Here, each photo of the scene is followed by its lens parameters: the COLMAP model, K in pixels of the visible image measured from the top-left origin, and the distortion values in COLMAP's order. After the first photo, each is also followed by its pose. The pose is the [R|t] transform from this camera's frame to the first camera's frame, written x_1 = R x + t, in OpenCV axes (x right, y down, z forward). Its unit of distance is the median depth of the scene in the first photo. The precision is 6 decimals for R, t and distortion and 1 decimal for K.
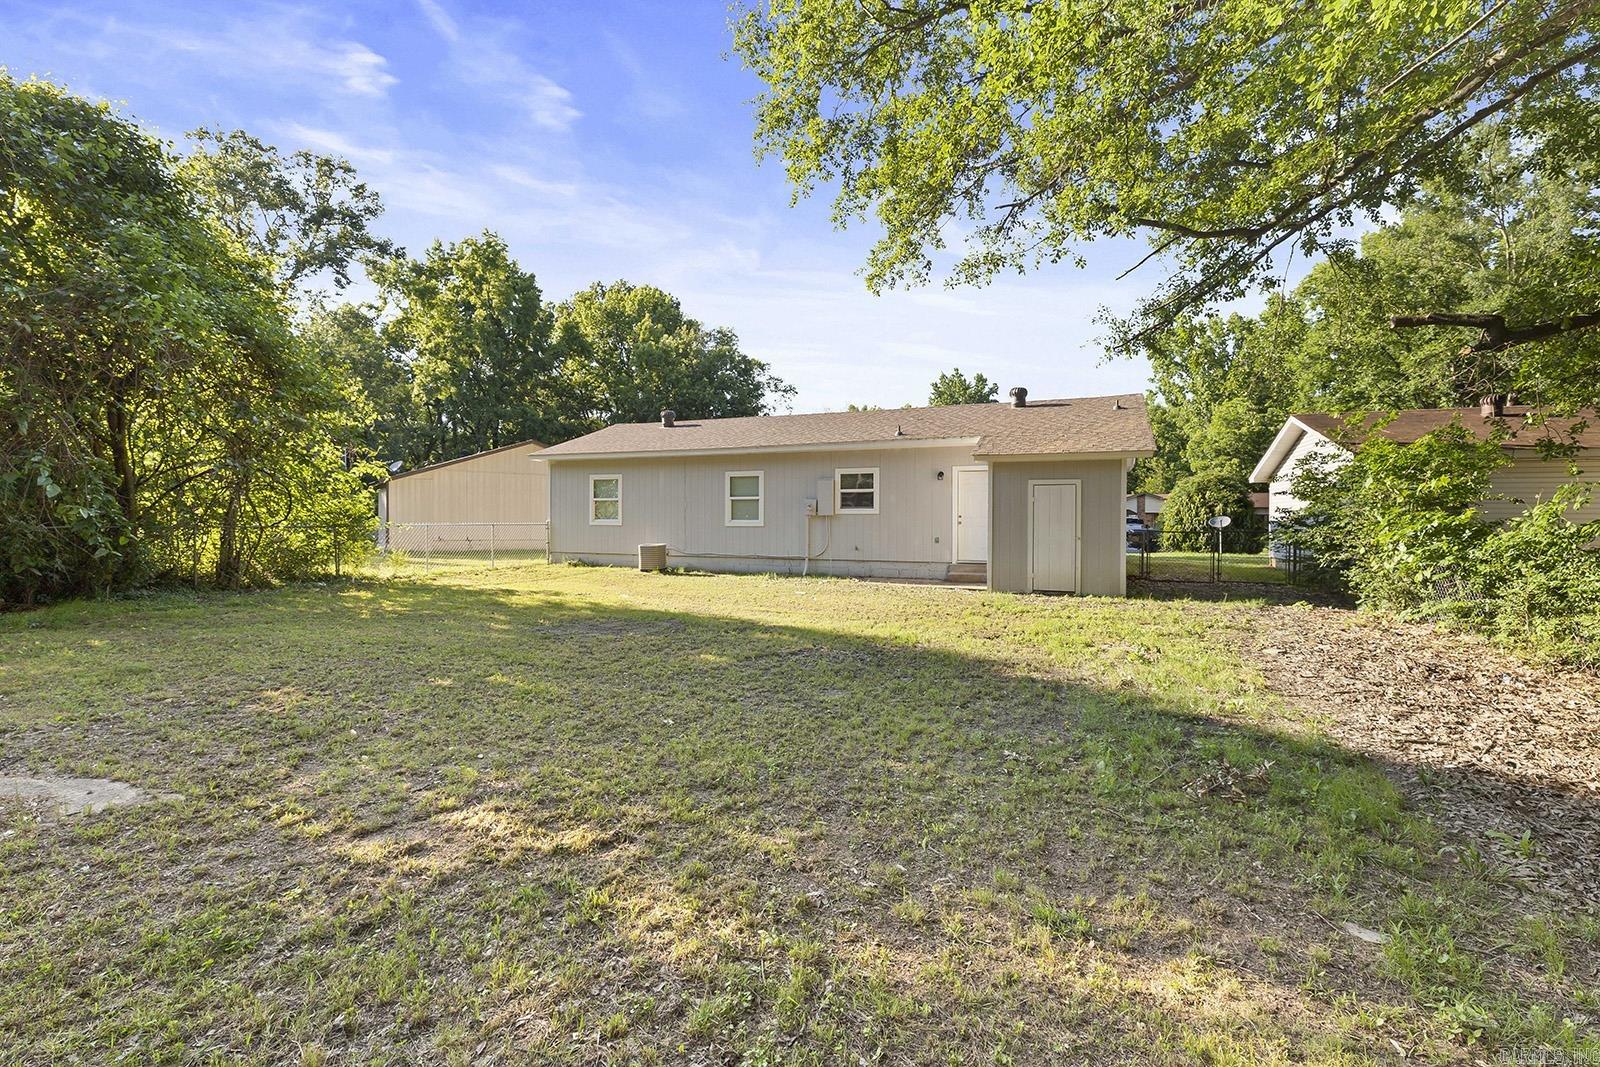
lens RADIAL K [[744.6, 0, 808.4], [0, 744.6, 526.6], [0, 0, 1]] dist [-0.001284, 0.001888]
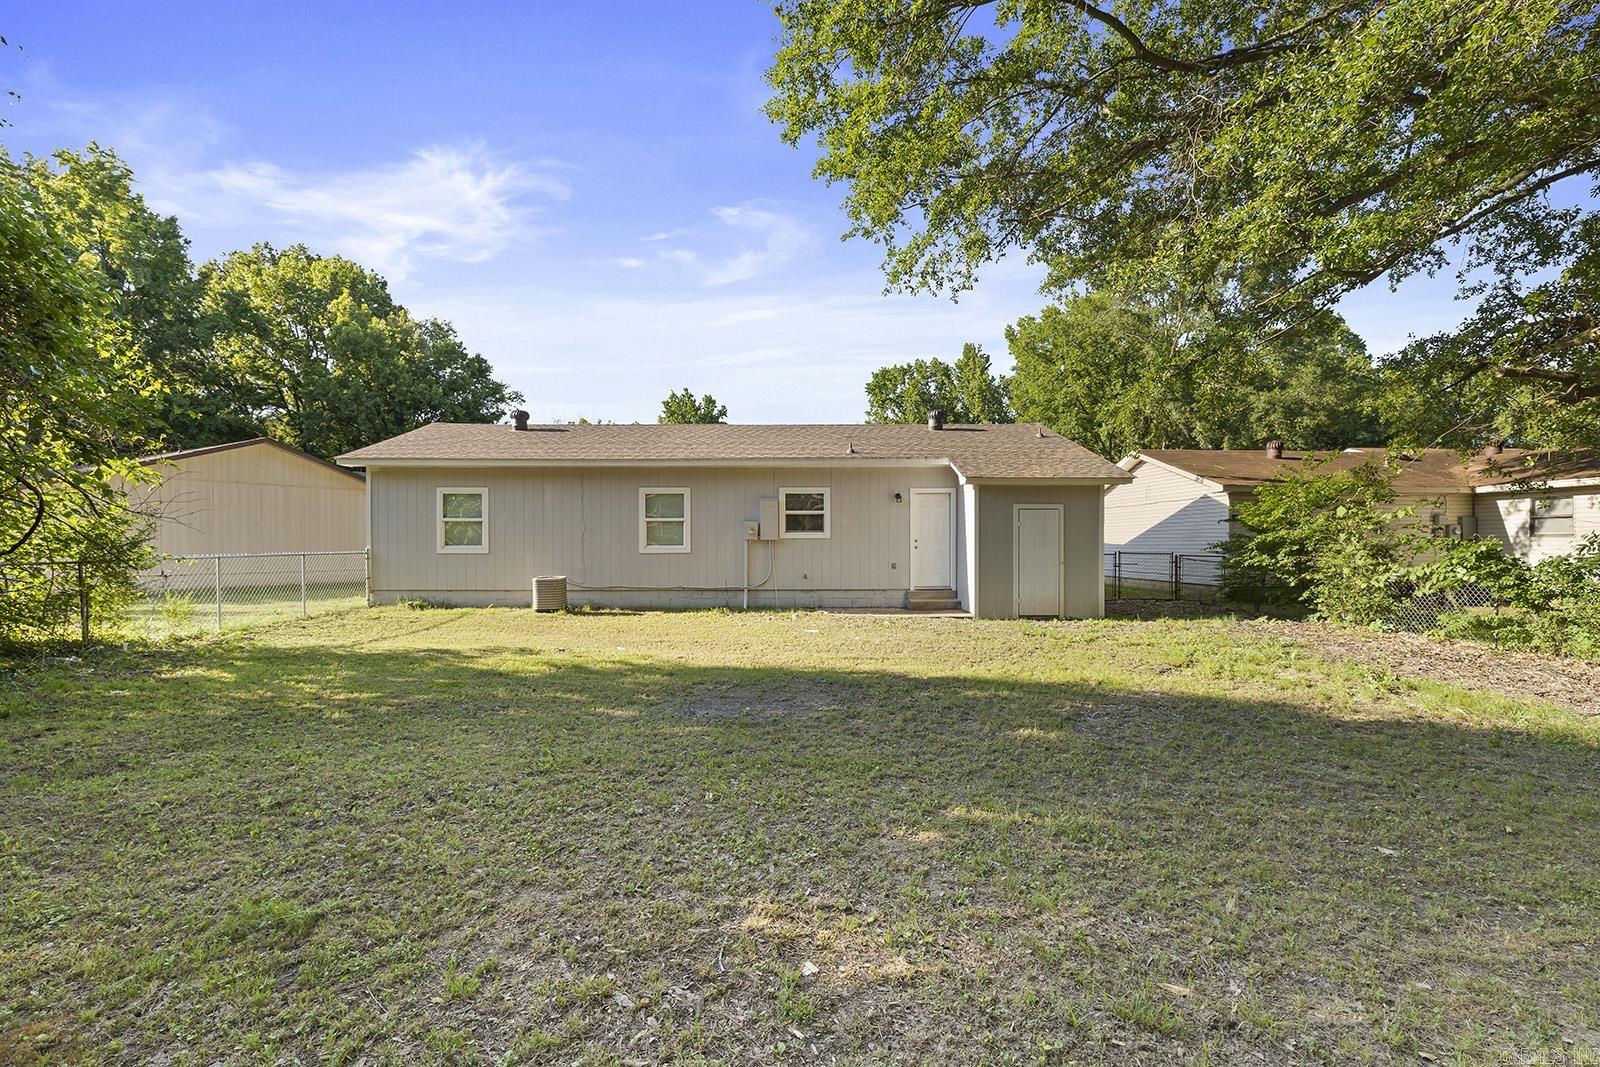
lens RADIAL K [[744.6, 0, 802.1], [0, 744.6, 547.1], [0, 0, 1]] dist [-0.001284, 0.001888]
pose [[0.914338, -0.006990, 0.404892, -0.264739], [0.007414, 0.999972, 0.000521, -0.005889], [-0.404884, 0.002526, 0.914364, 0.155872]]
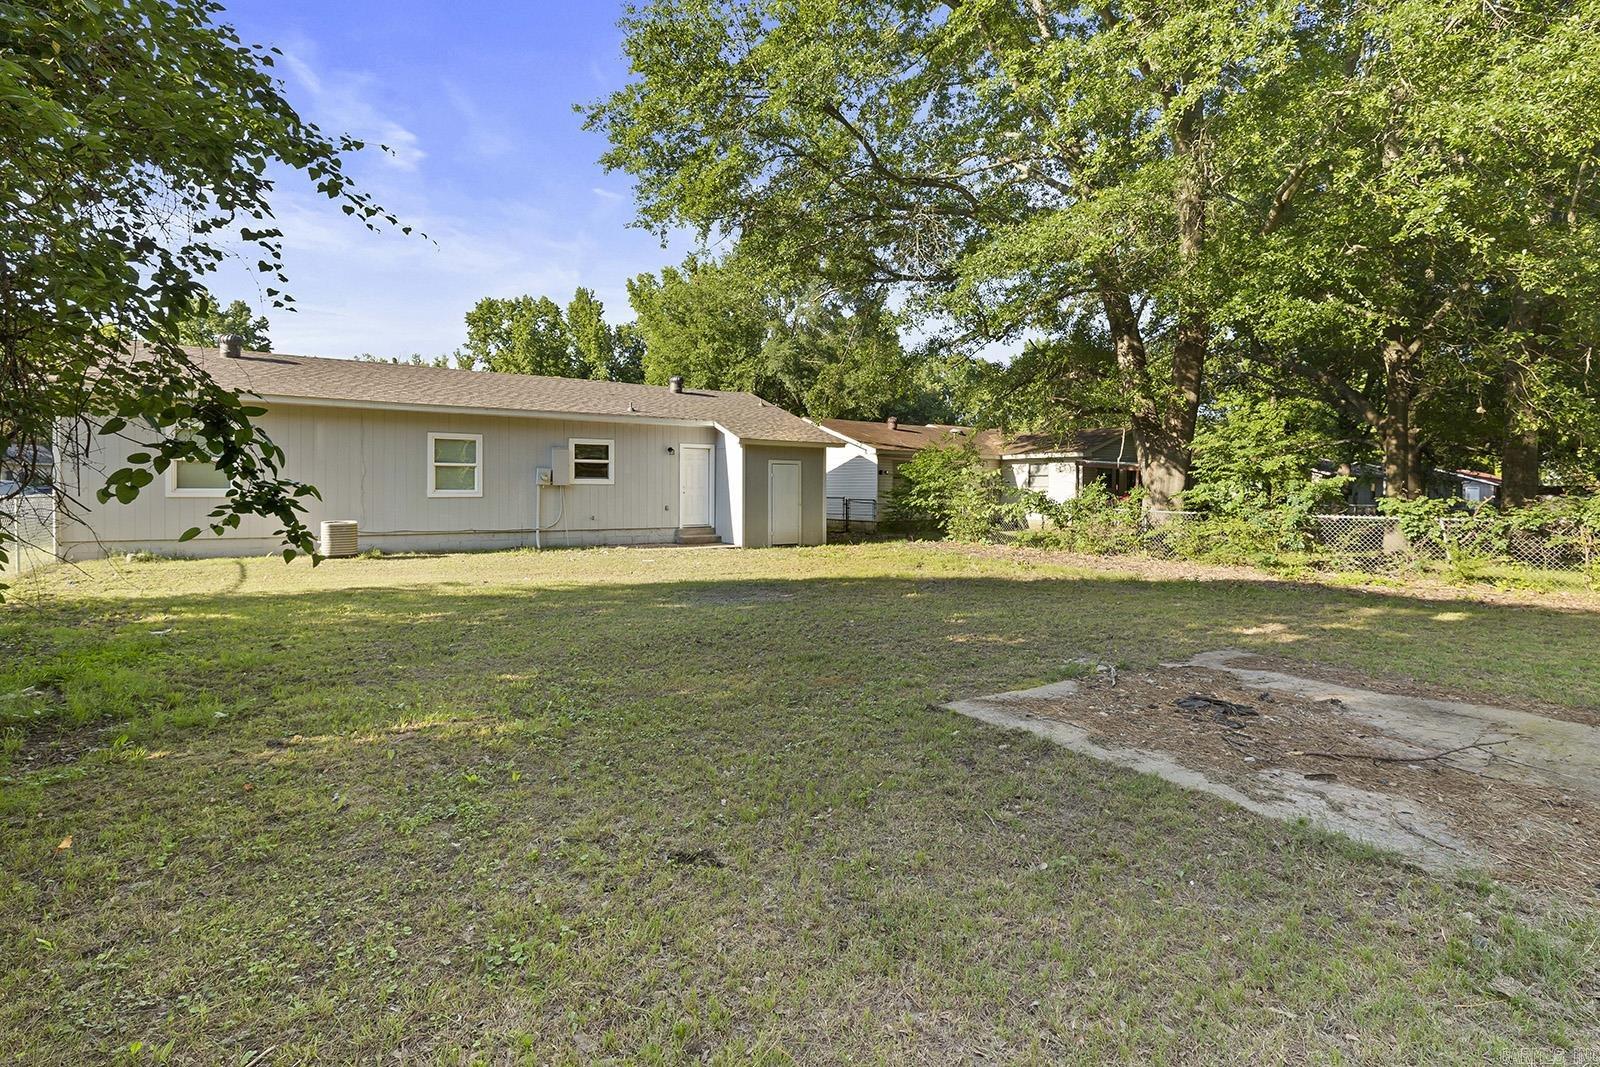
lens RADIAL K [[744.6, 0, 841.1], [0, 744.6, 488.4], [0, 0, 1]] dist [-0.001284, 0.001888]
pose [[0.537863, 0.001162, 0.843031, -0.532746], [0.002131, 0.999994, -0.002738, -0.006652], [-0.843030, 0.003269, 0.537857, 0.145855]]
